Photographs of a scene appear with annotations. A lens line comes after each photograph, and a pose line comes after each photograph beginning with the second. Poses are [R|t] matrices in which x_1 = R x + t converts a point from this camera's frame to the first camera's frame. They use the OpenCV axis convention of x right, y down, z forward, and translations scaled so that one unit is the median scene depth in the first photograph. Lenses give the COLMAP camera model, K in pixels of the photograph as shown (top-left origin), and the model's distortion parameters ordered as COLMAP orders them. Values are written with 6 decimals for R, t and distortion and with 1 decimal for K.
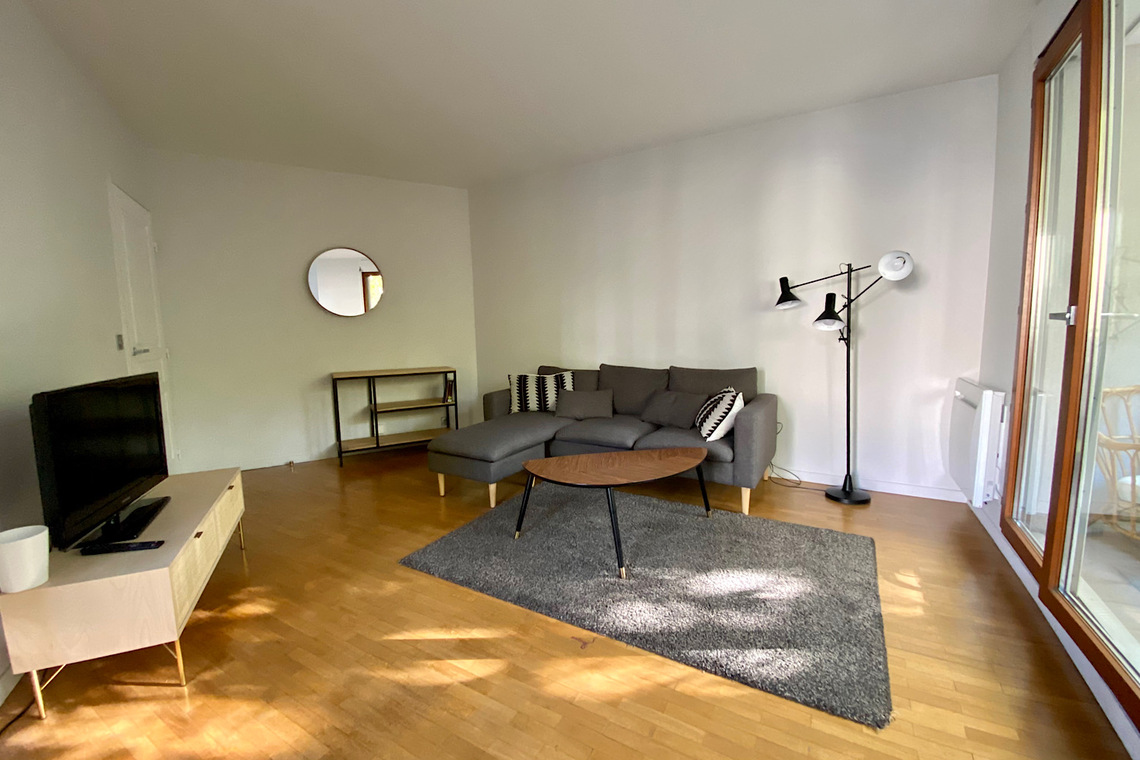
lens RADIAL K [[461.0, 0, 570.0], [0, 461.0, 380.0], [0, 0, 1]] dist [0.047763, -0.038442]
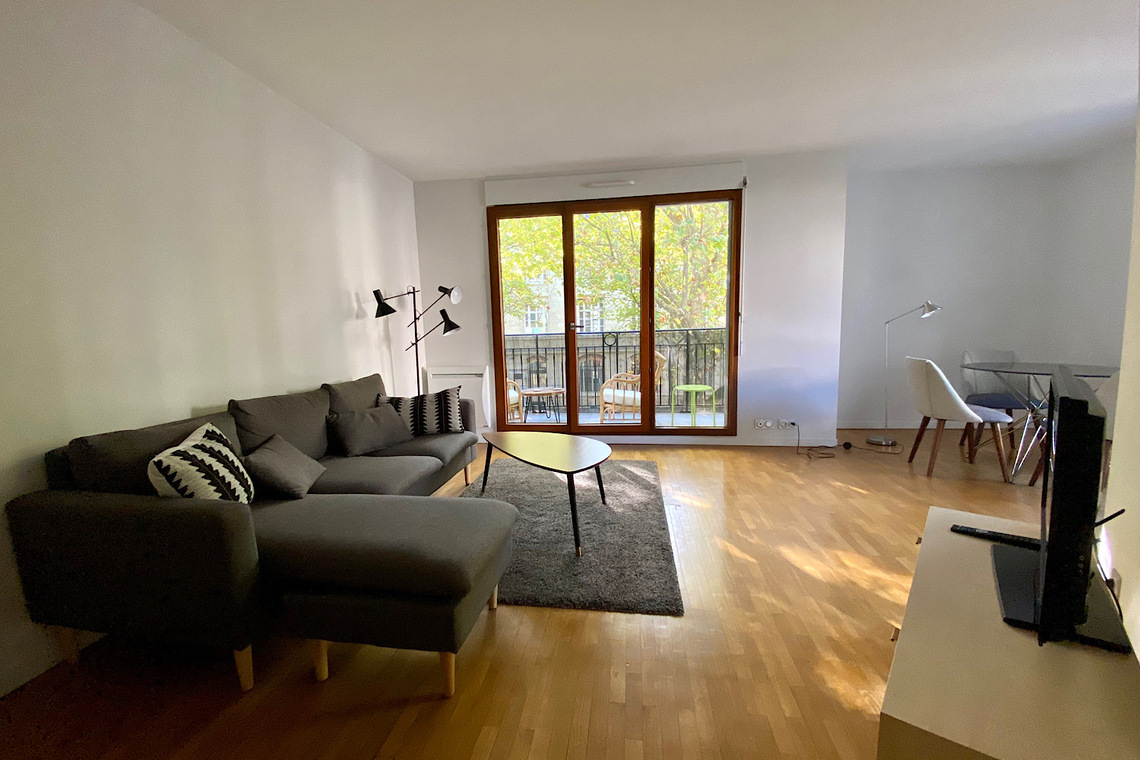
lens RADIAL K [[453.6, 0, 570.0], [0, 453.6, 380.0], [0, 0, 1]] dist [0.047561, -0.000007]
pose [[-0.380983, -0.077713, 0.921310, -0.720141], [0.137522, 0.980614, 0.139584, -0.098115], [-0.914297, 0.179880, -0.362910, 1.013477]]
